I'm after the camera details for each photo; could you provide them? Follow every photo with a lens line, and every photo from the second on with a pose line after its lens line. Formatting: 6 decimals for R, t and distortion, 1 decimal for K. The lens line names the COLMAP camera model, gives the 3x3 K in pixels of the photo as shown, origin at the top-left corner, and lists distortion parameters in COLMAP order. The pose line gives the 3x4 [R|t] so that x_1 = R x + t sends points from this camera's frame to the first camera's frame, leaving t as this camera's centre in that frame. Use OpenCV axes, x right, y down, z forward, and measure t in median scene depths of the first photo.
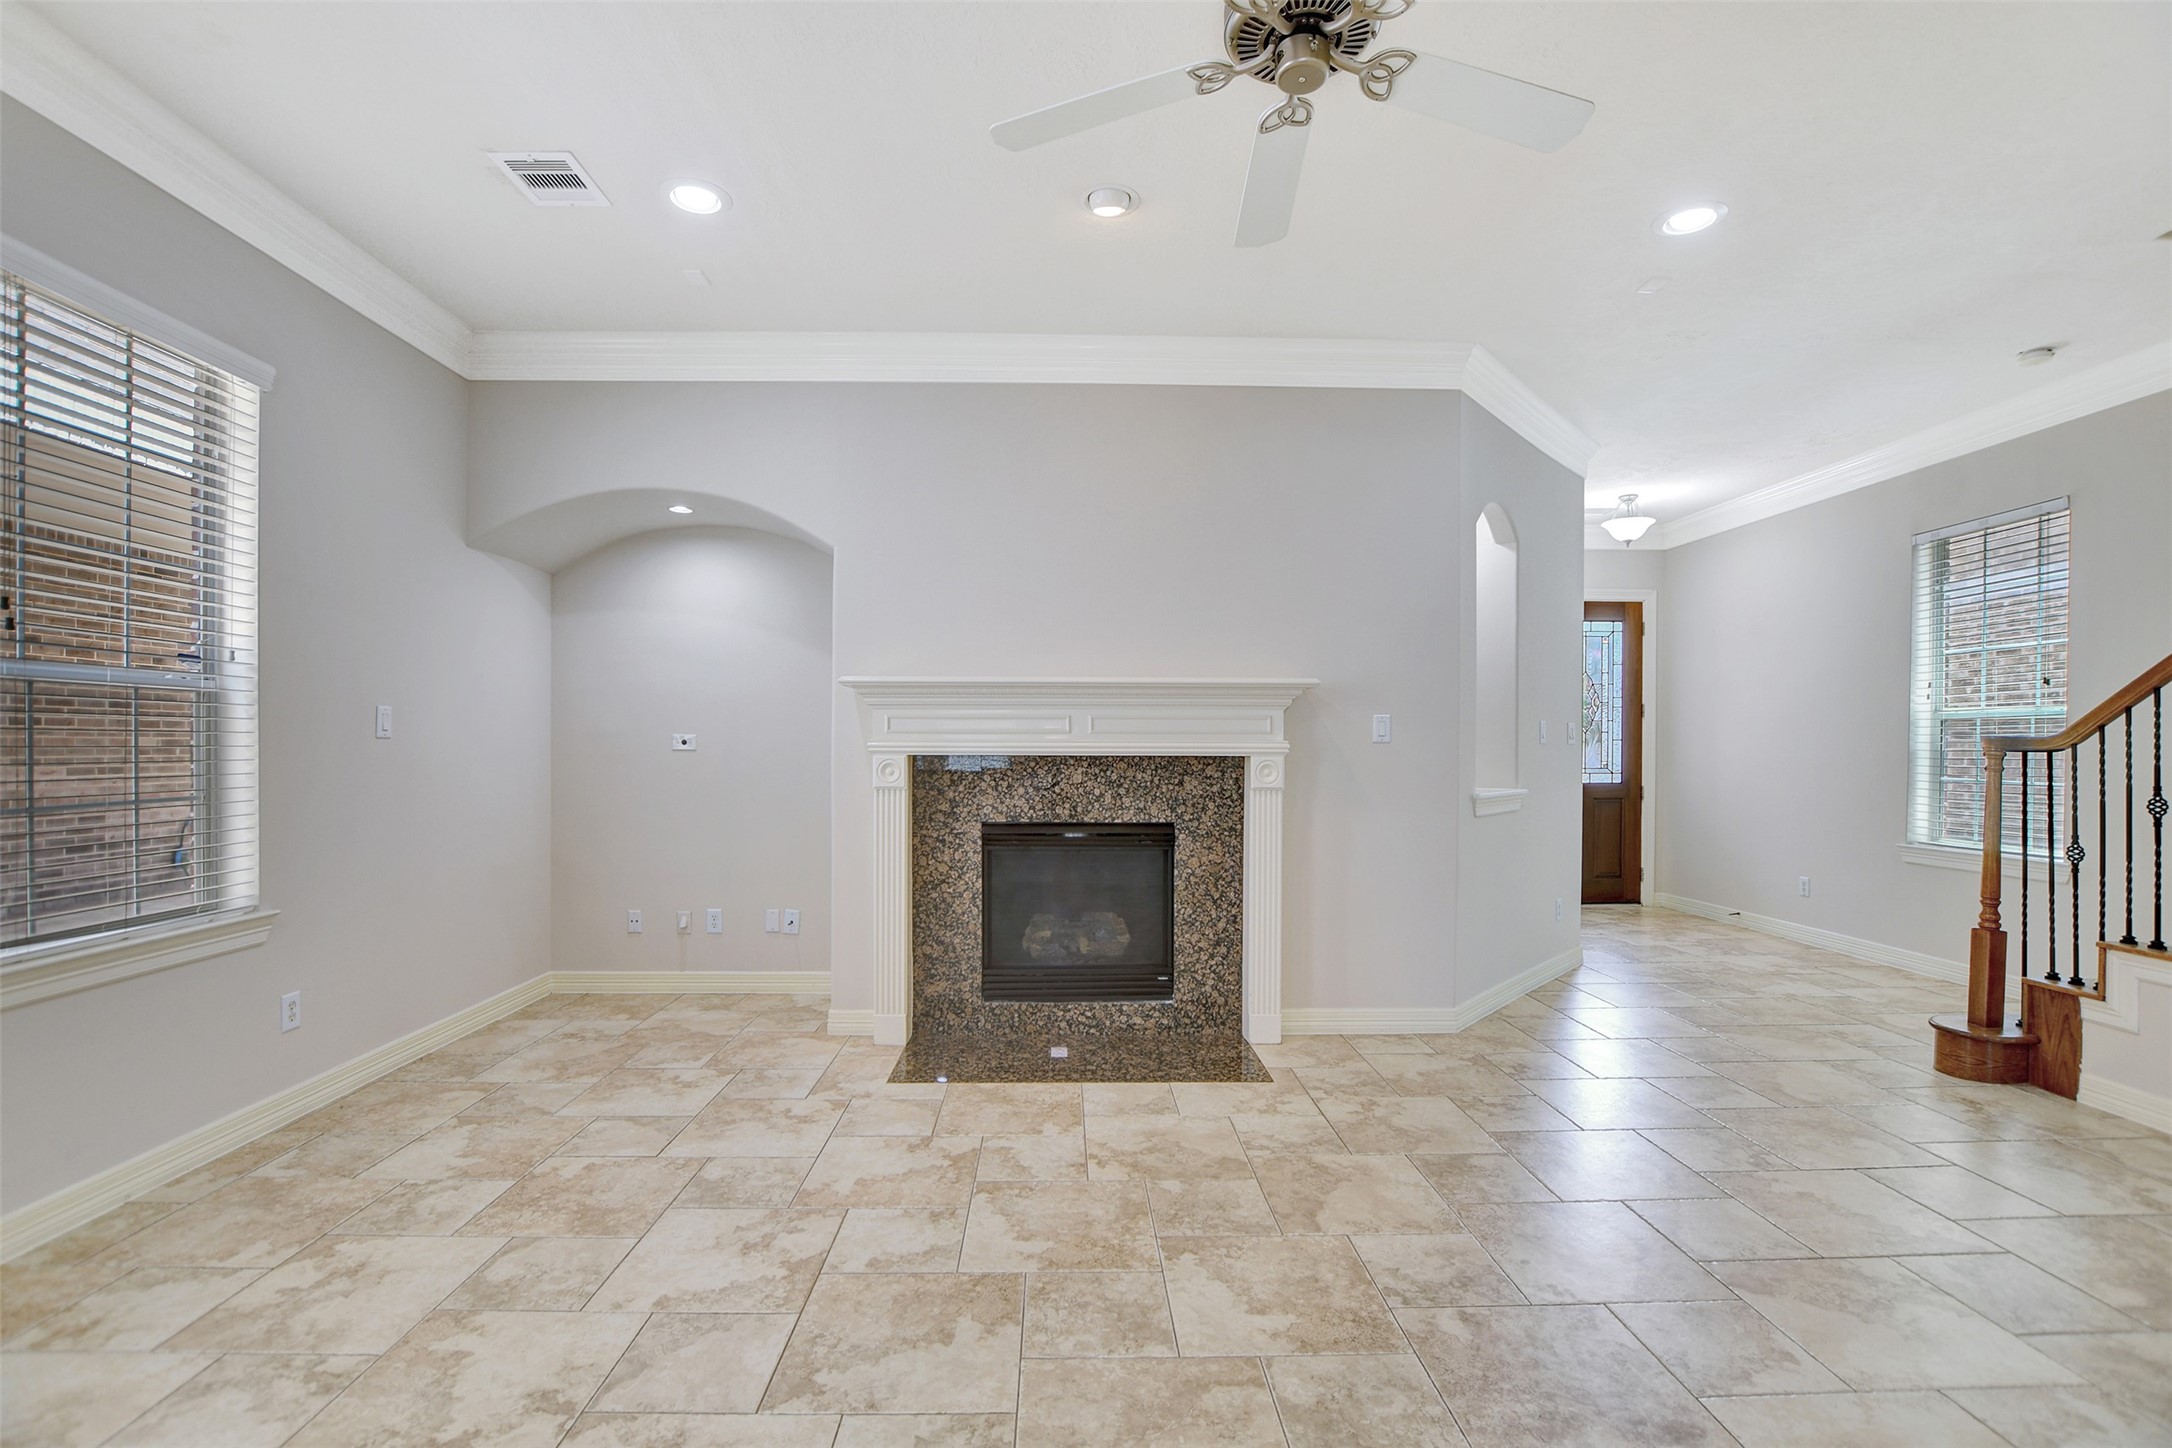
lens RADIAL K [[978.0, 0, 1075.6], [0, 978.0, 749.4], [0, 0, 1]] dist [-0.036859, 0.005827]
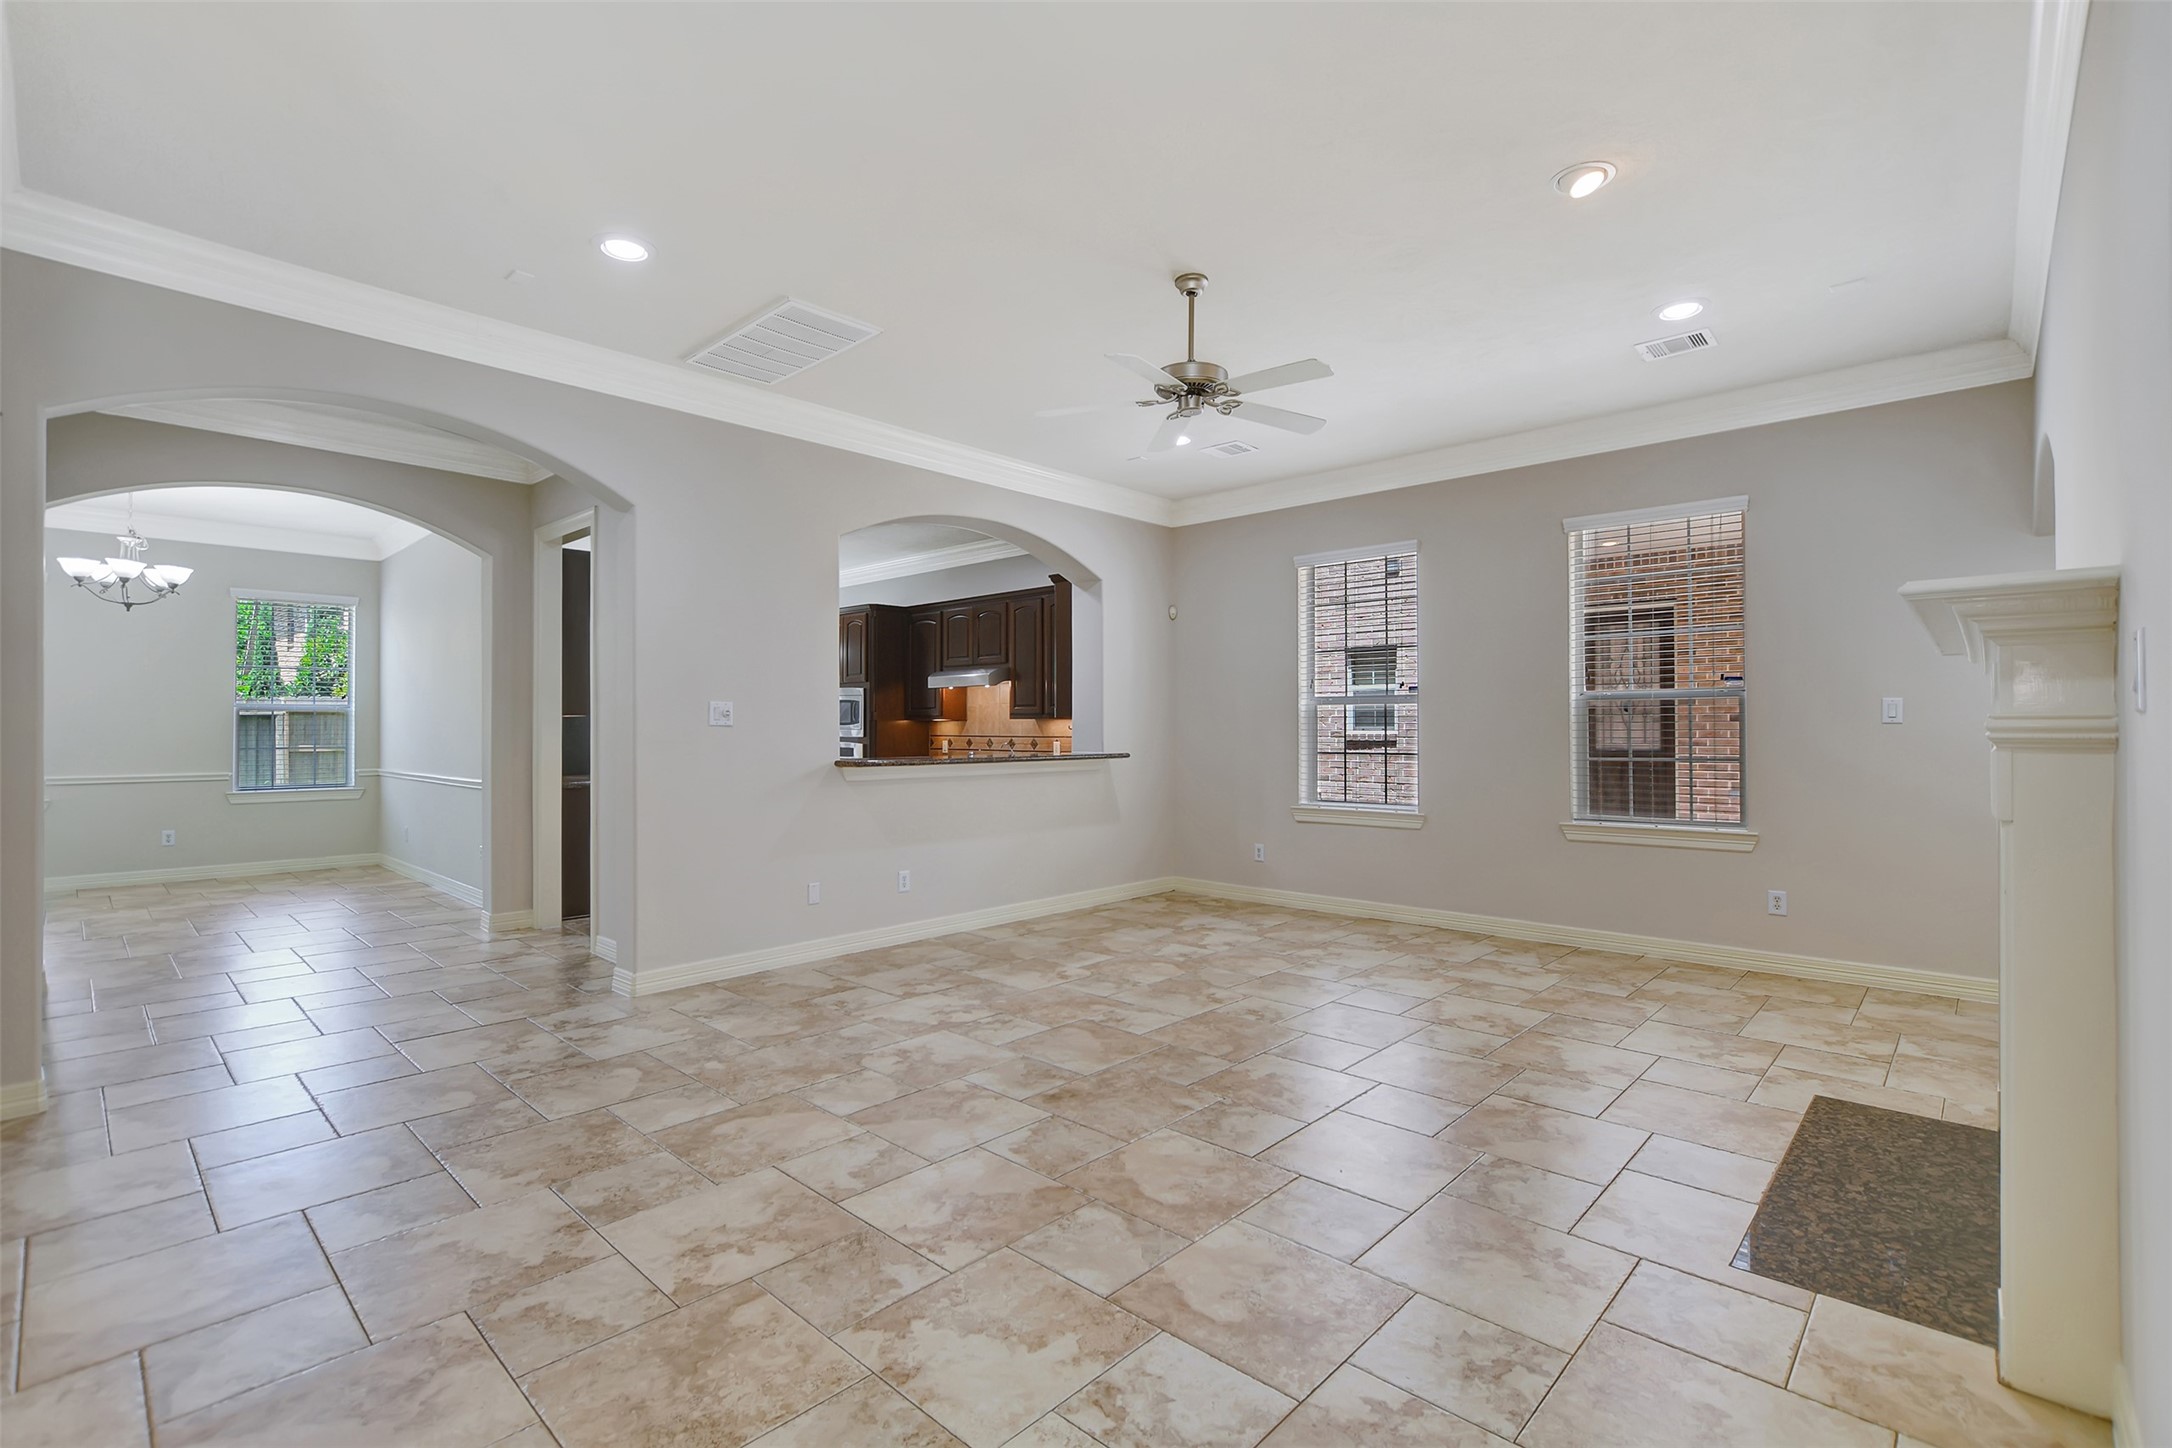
lens RADIAL K [[974.0, 0, 1078.9], [0, 974.0, 719.7], [0, 0, 1]] dist [-0.009941, 0.000383]
pose [[-0.705709, -0.008411, -0.708452, 0.861955], [-0.002317, 0.999952, -0.009564, -0.001495], [0.708498, -0.005108, -0.705694, 1.048396]]
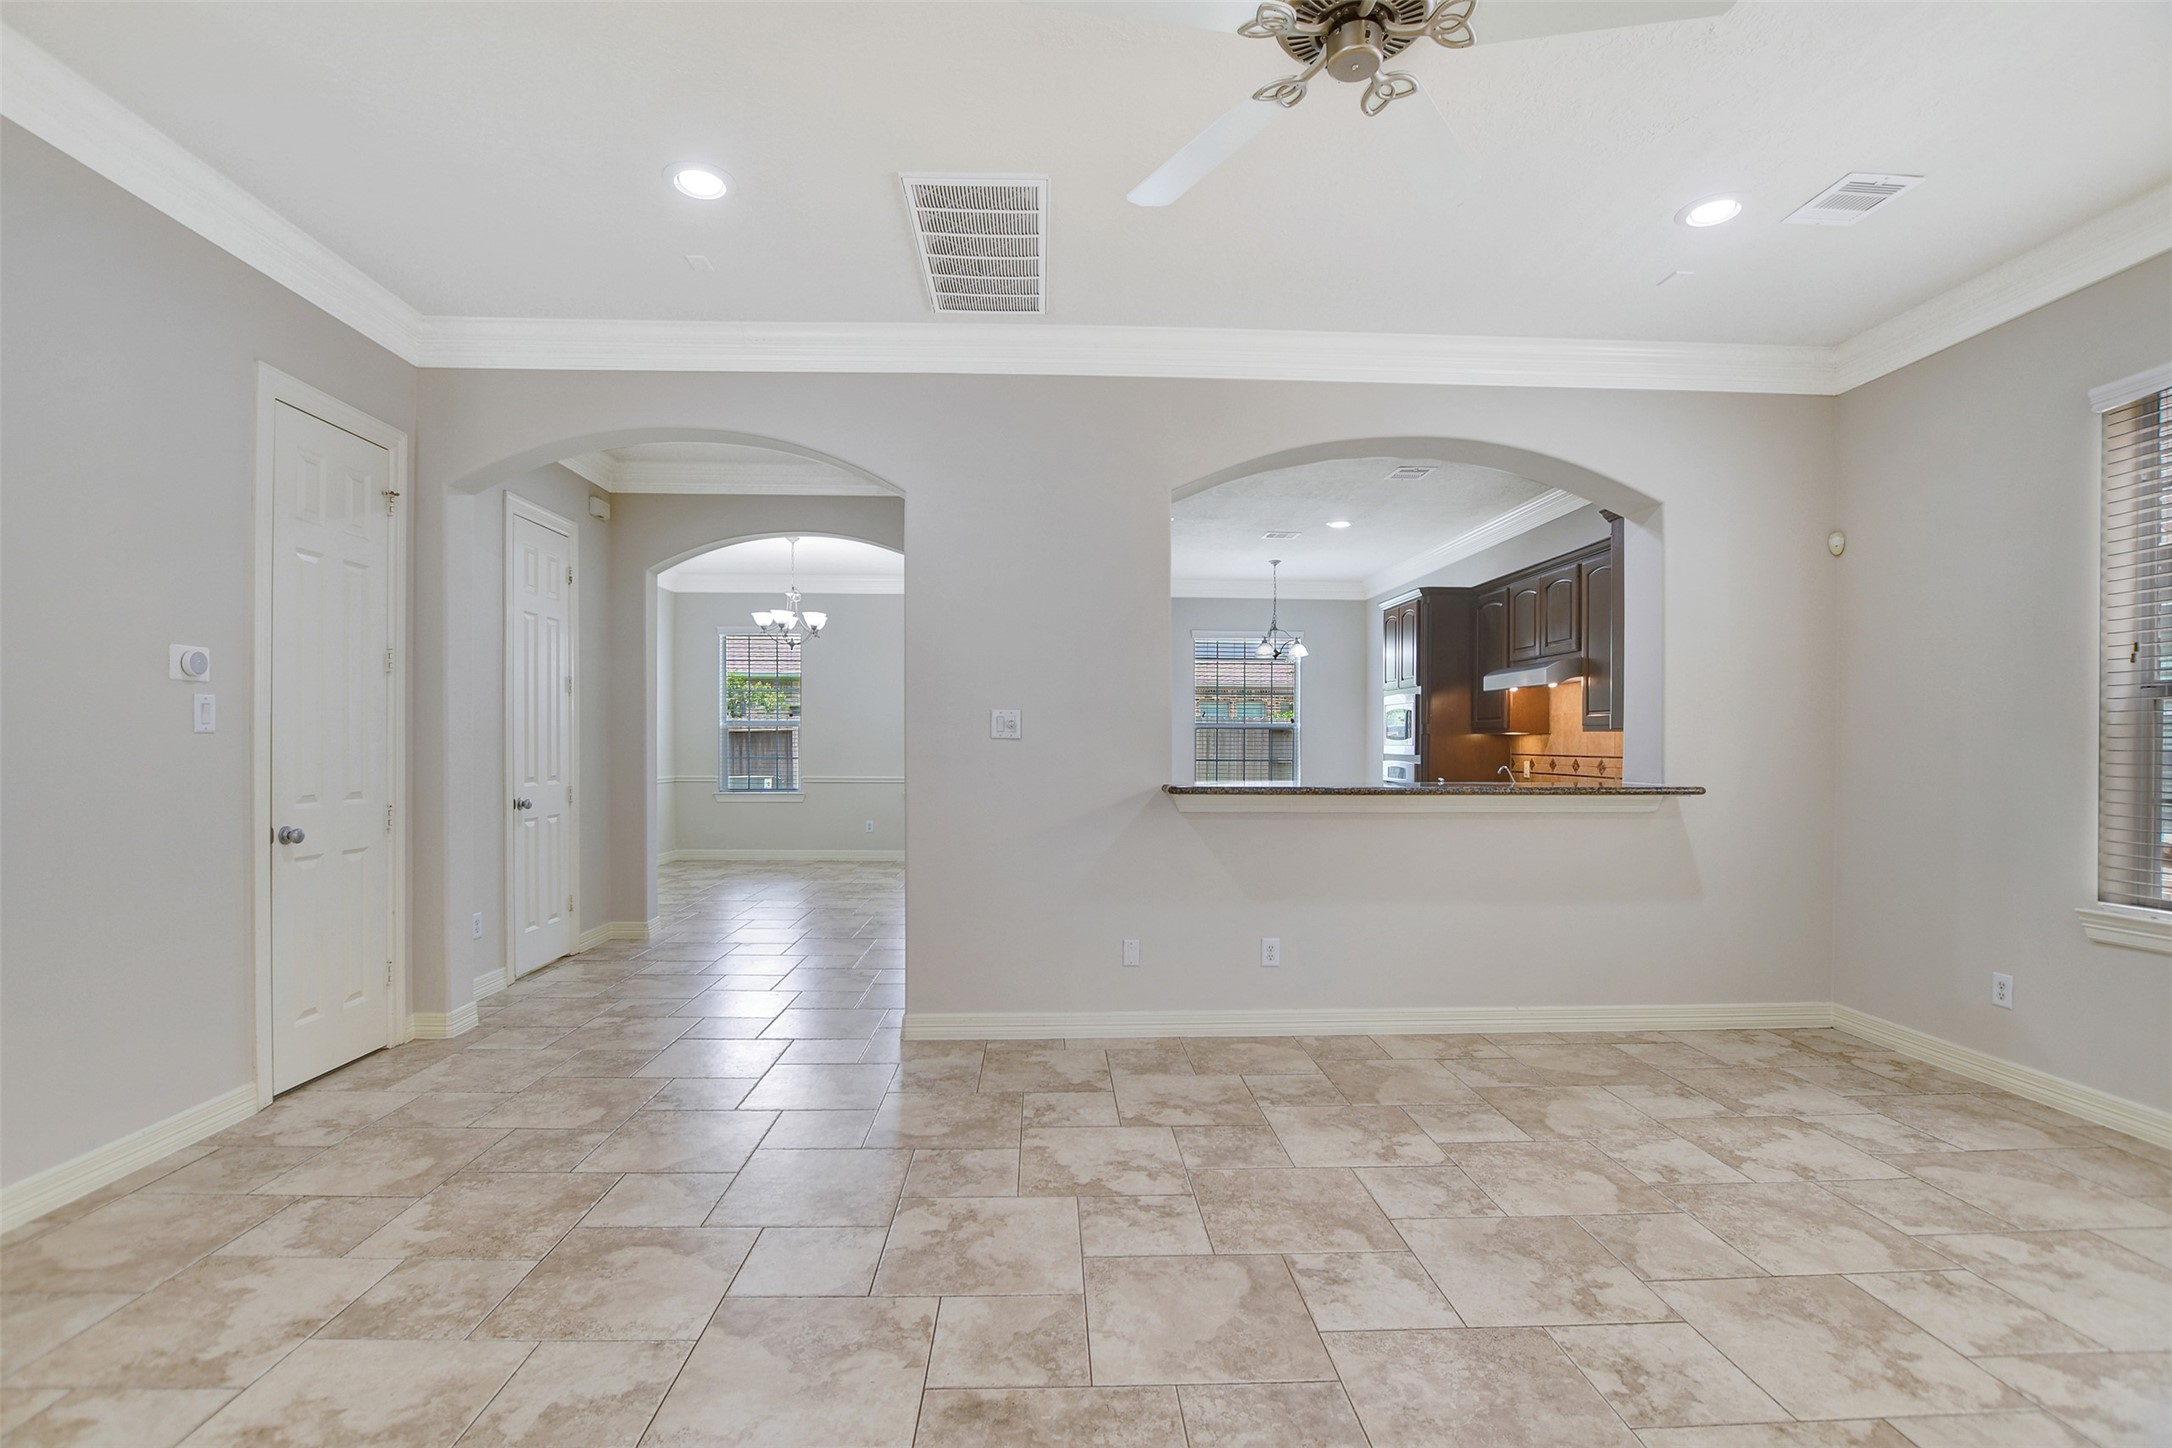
lens RADIAL K [[978.0, 0, 1075.6], [0, 978.0, 749.4], [0, 0, 1]] dist [-0.036859, 0.005827]
pose [[-0.999892, -0.008057, -0.012307, 0.238014], [-0.008156, 0.999935, 0.007952, -0.001392], [0.012242, 0.008051, -0.999893, 0.894423]]
